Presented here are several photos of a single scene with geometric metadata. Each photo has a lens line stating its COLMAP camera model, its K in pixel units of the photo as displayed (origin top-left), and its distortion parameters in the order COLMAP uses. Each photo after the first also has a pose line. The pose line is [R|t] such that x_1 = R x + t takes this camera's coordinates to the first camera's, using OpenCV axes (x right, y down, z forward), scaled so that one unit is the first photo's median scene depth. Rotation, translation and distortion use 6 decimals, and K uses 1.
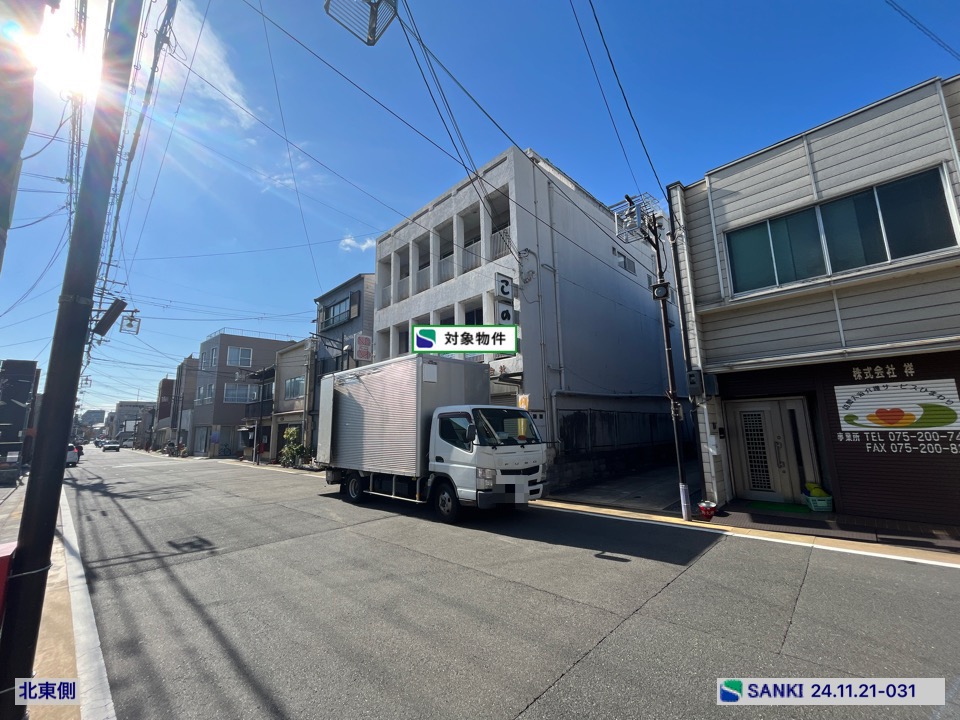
lens RADIAL K [[383.0, 0, 470.7], [0, 383.0, 361.4], [0, 0, 1]] dist [0.003324, 0.000127]
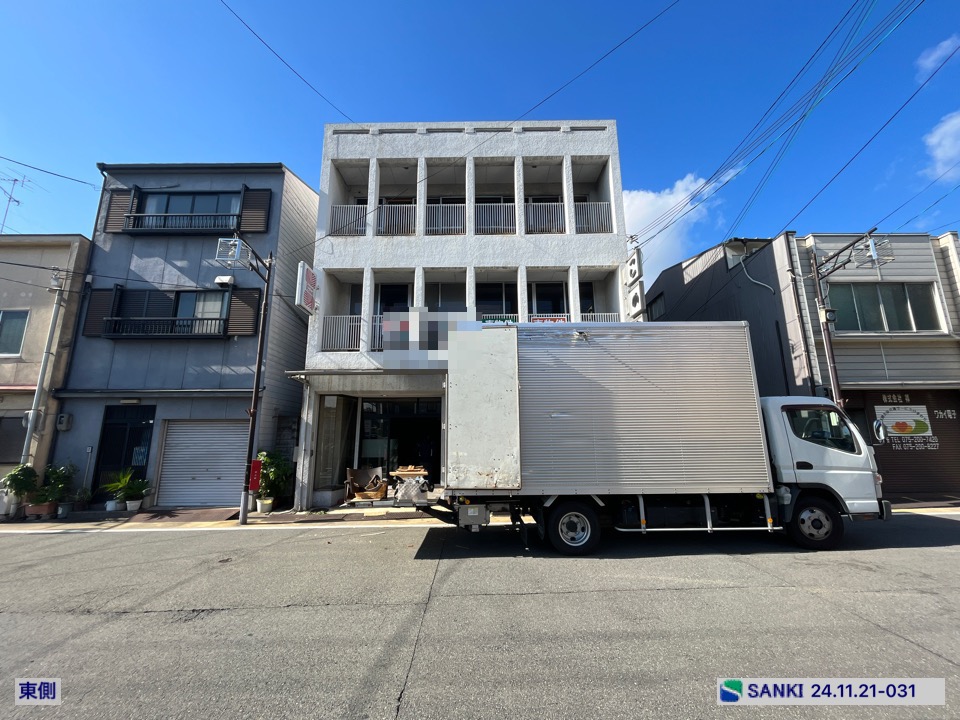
lens RADIAL K [[383.0, 0, 477.4], [0, 383.0, 363.6], [0, 0, 1]] dist [0.003324, 0.000127]
pose [[0.710835, 0.148196, 0.687569, -1.076805], [-0.128640, 0.988455, -0.080054, 0.199406], [-0.691495, -0.031544, 0.721692, 0.900081]]
